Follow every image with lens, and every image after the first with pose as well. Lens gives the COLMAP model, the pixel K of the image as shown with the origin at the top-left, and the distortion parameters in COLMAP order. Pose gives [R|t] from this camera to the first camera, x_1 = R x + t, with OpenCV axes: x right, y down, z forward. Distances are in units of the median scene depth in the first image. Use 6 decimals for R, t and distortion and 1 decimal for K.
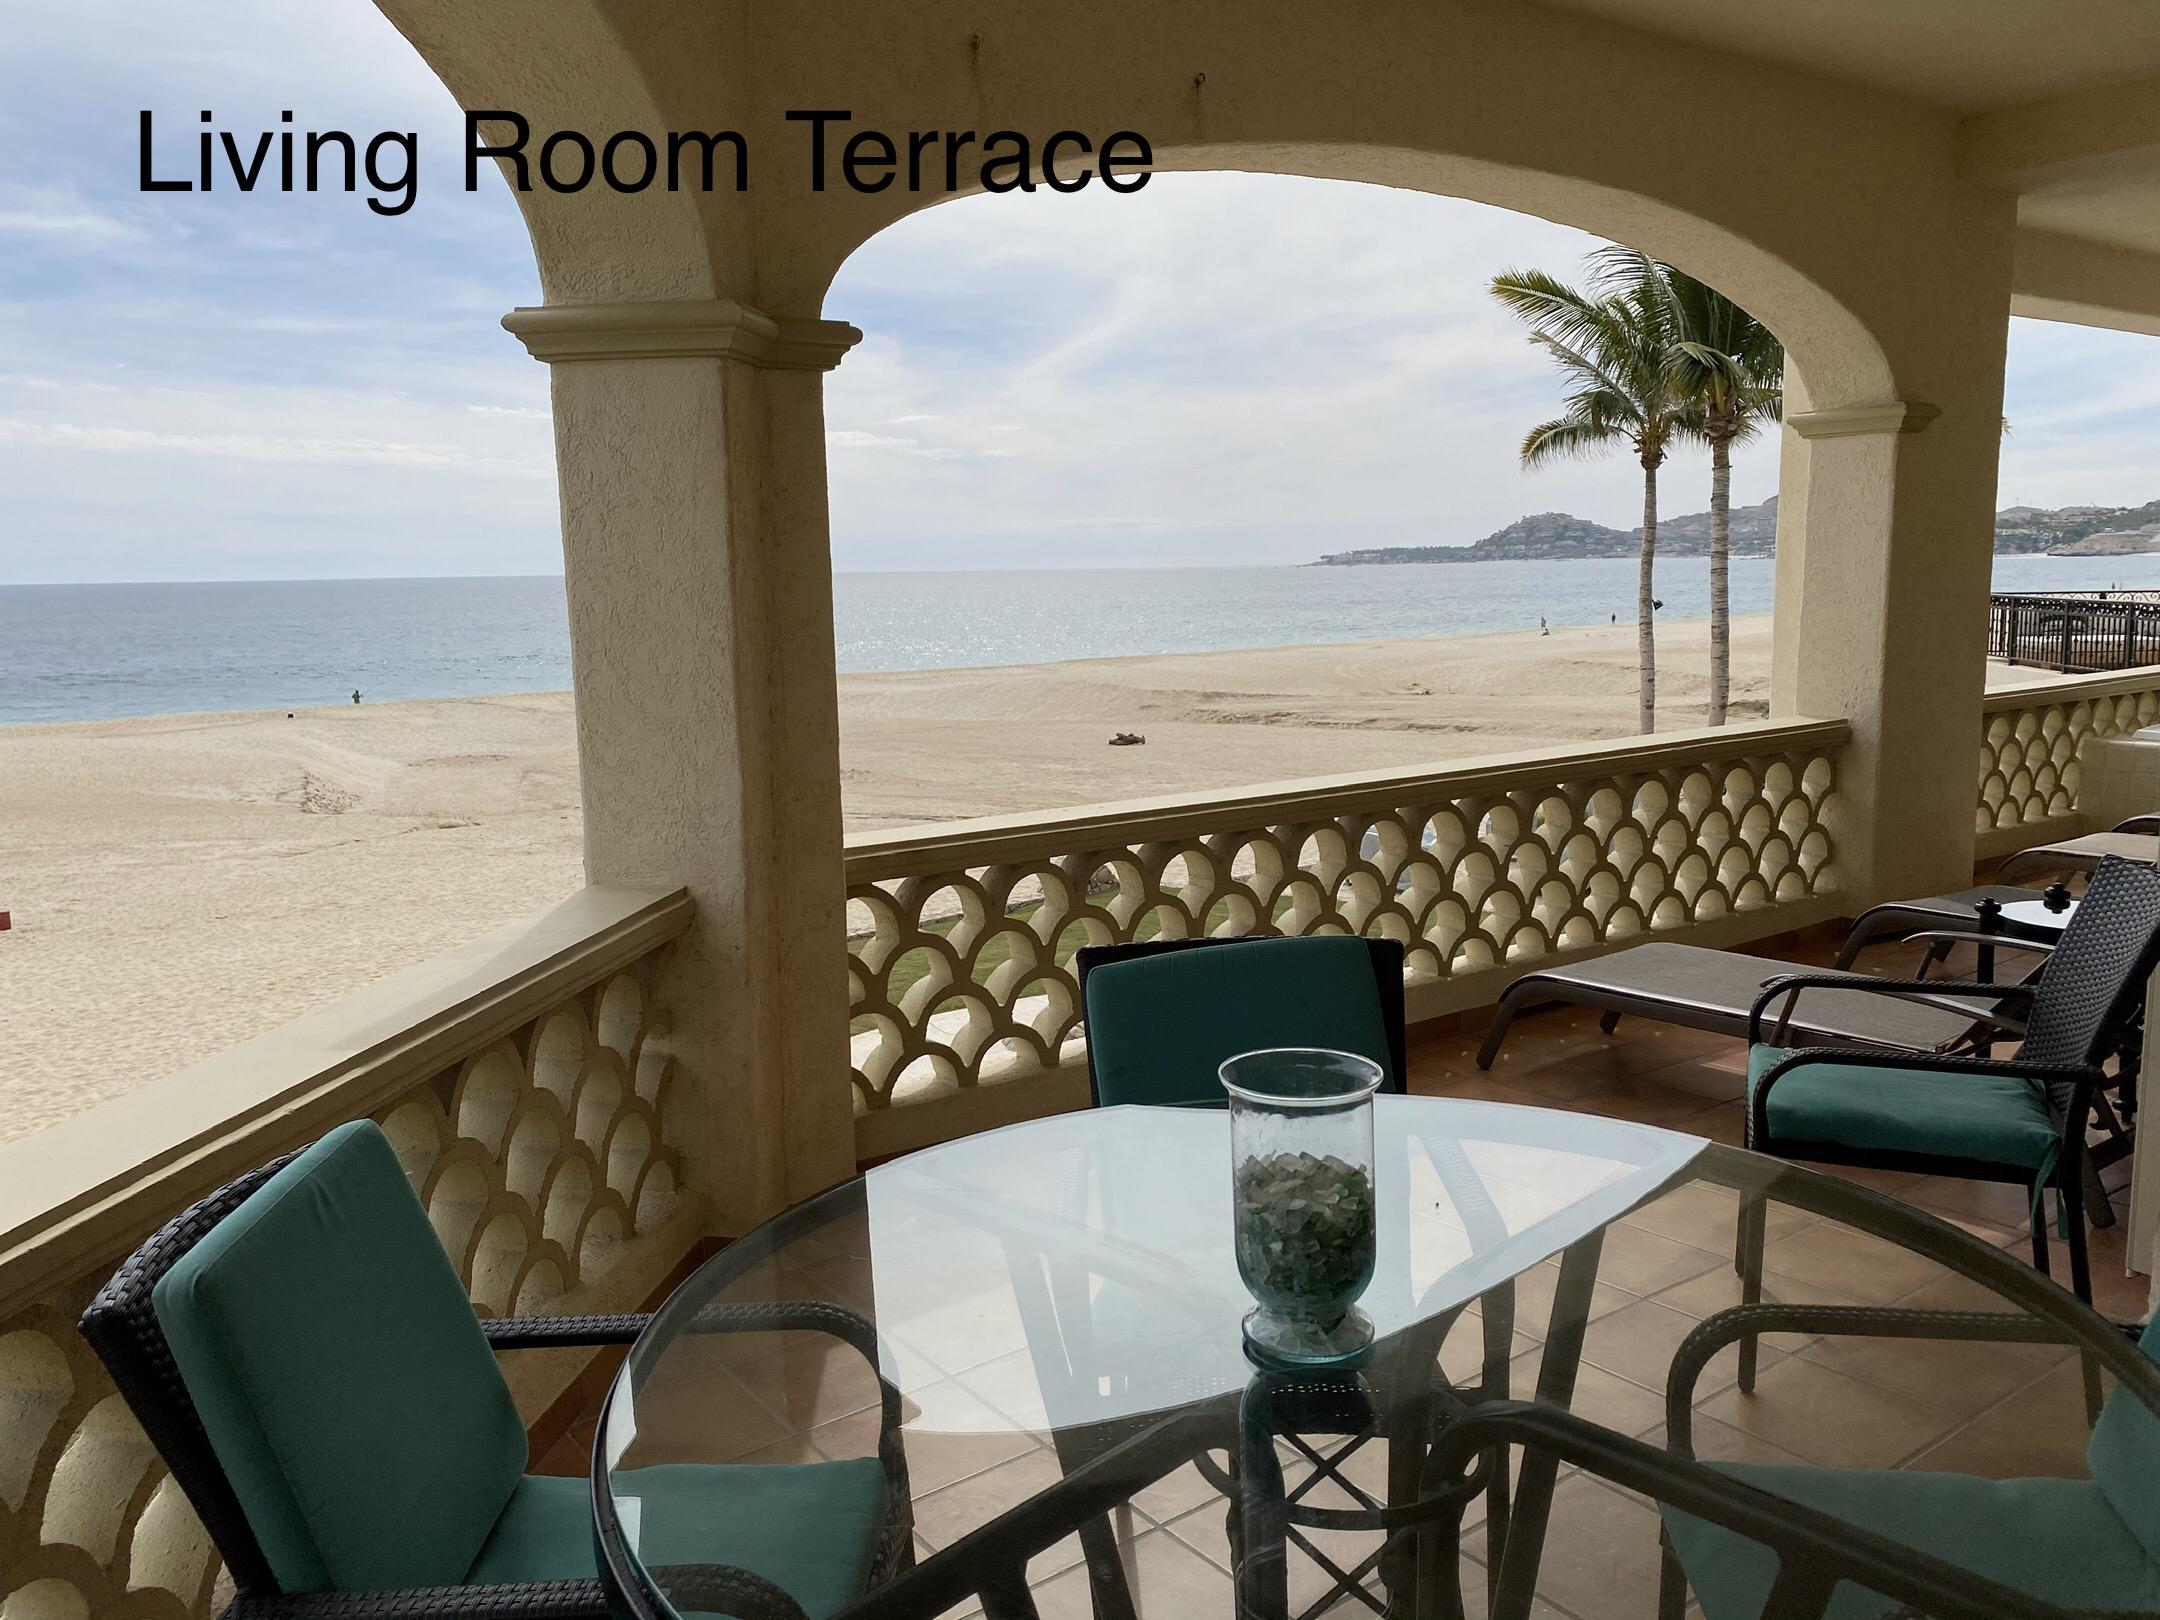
lens RADIAL K [[1641.3, 0, 1080.0], [0, 1641.3, 810.0], [0, 0, 1]] dist [0.010193, 0.011734]
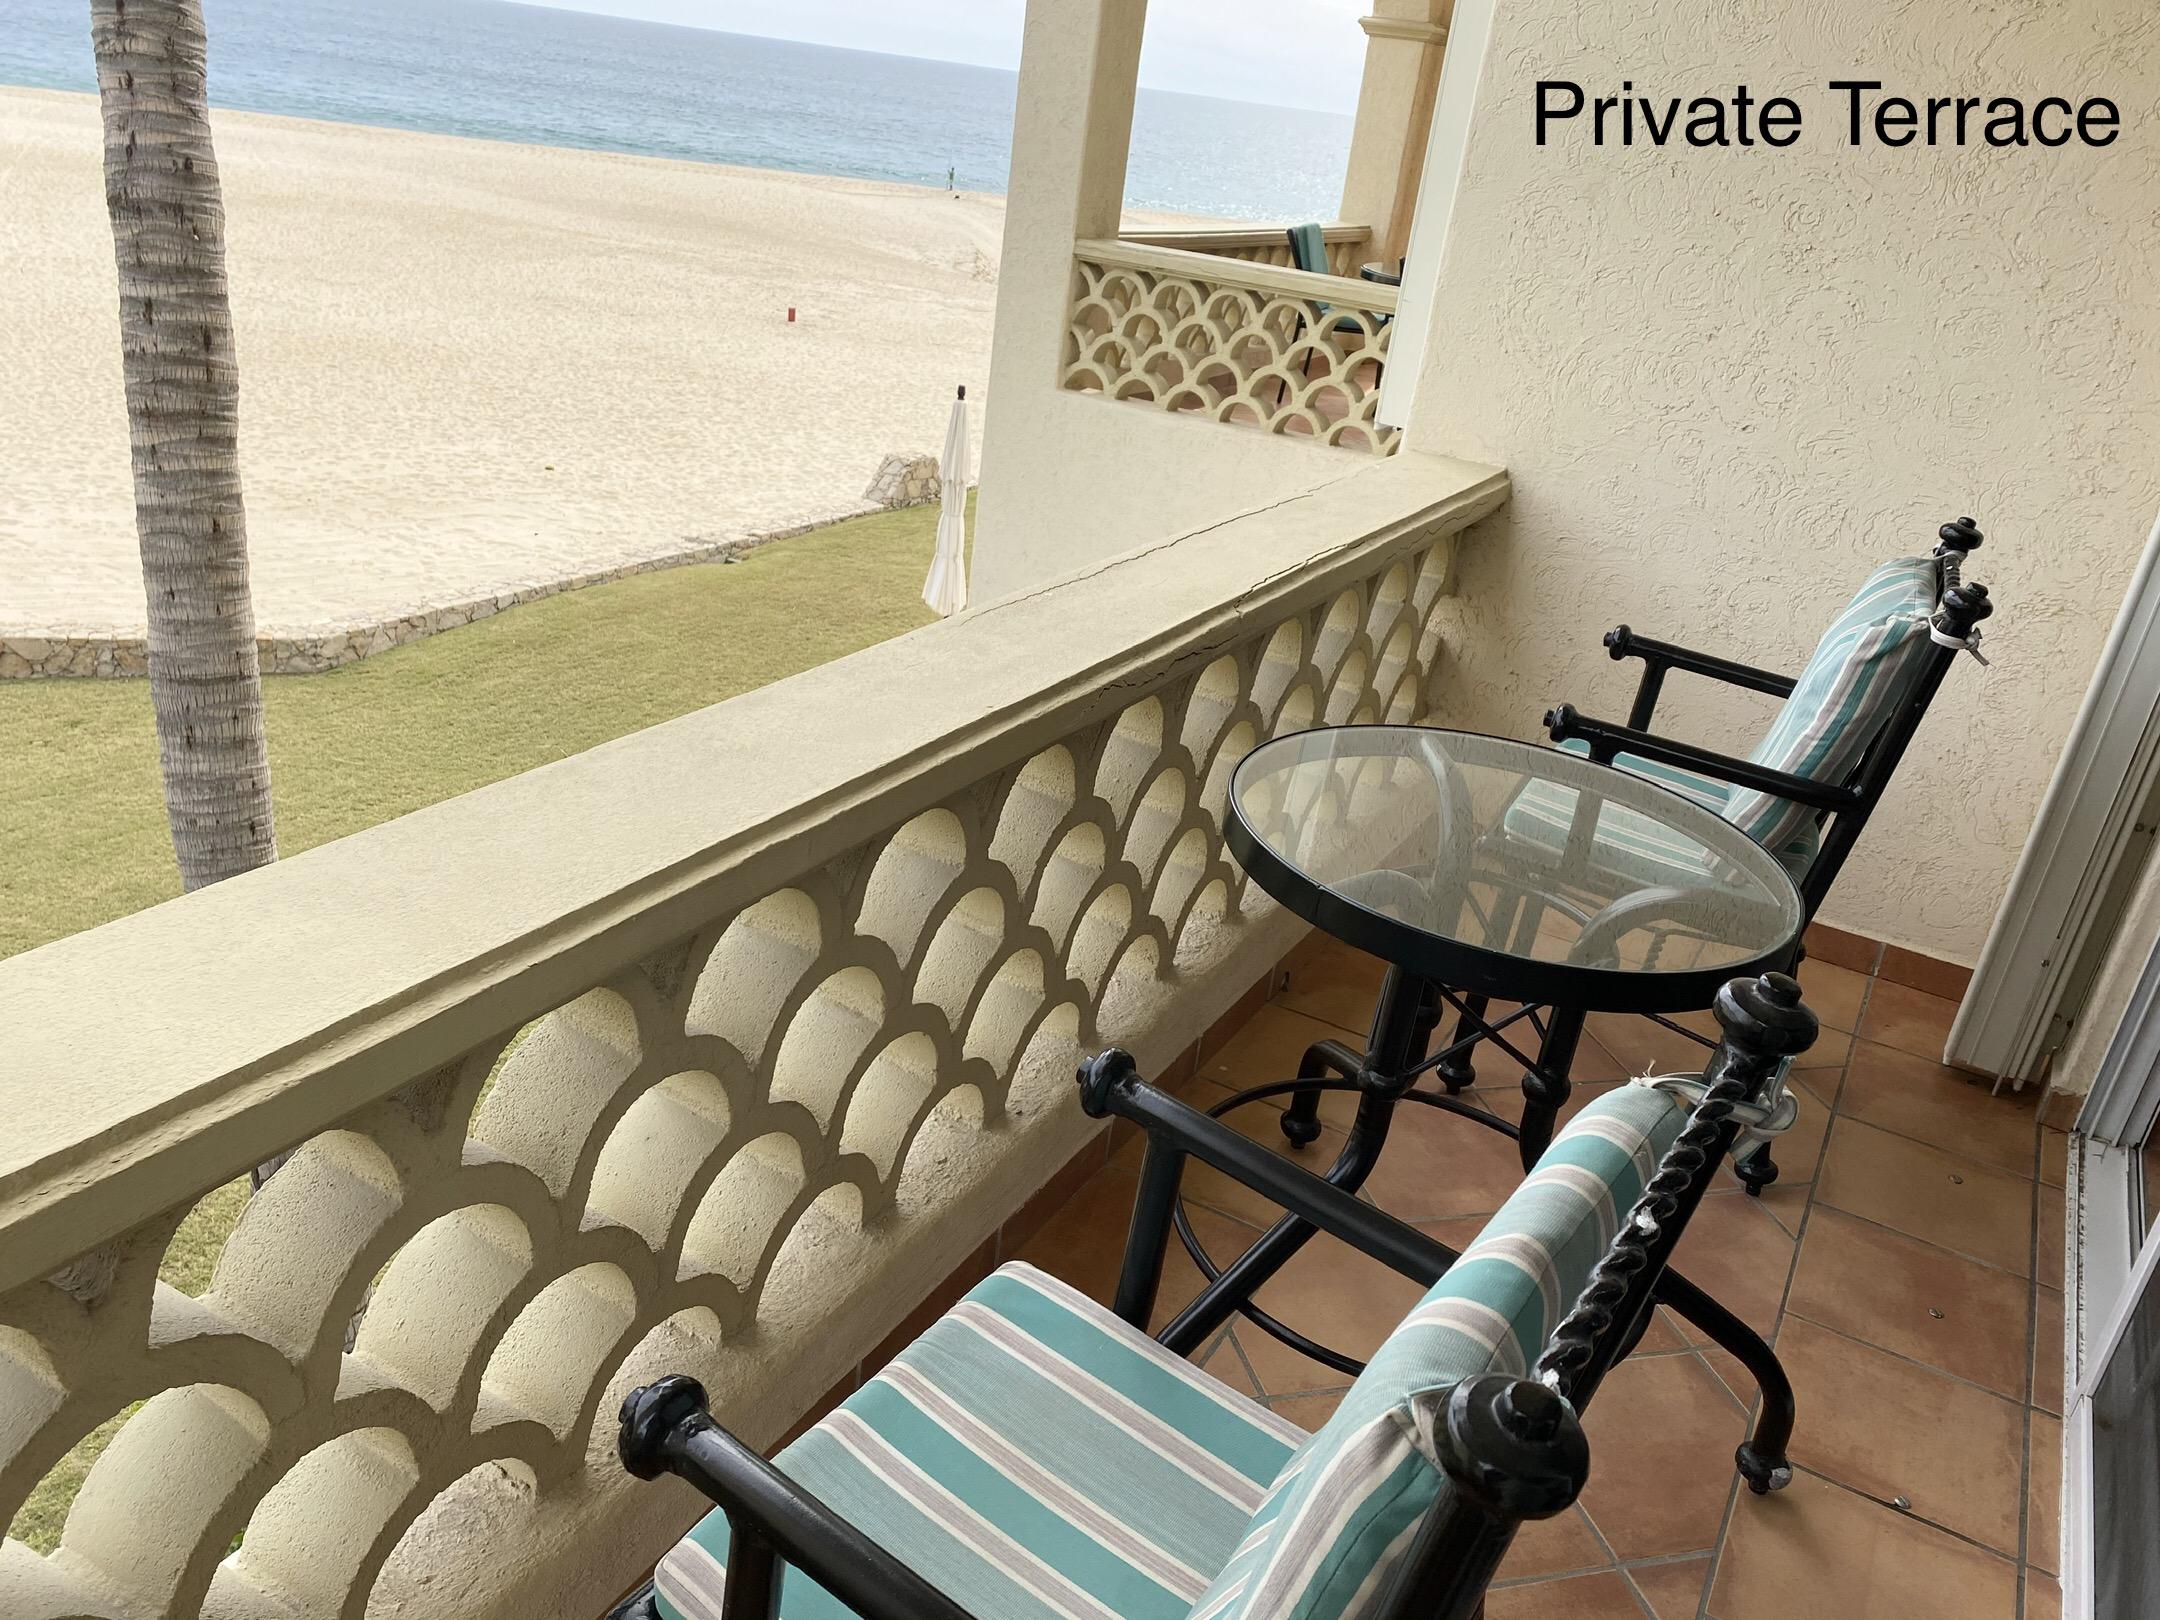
lens RADIAL K [[1641.3, 0, 1080.0], [0, 1641.3, 810.0], [0, 0, 1]] dist [0.010193, 0.011734]
pose [[0.922110, 0.266748, -0.280282, 0.022425], [-0.188477, 0.942288, 0.276713, 0.017859], [0.337919, -0.202333, 0.919169, -0.121357]]
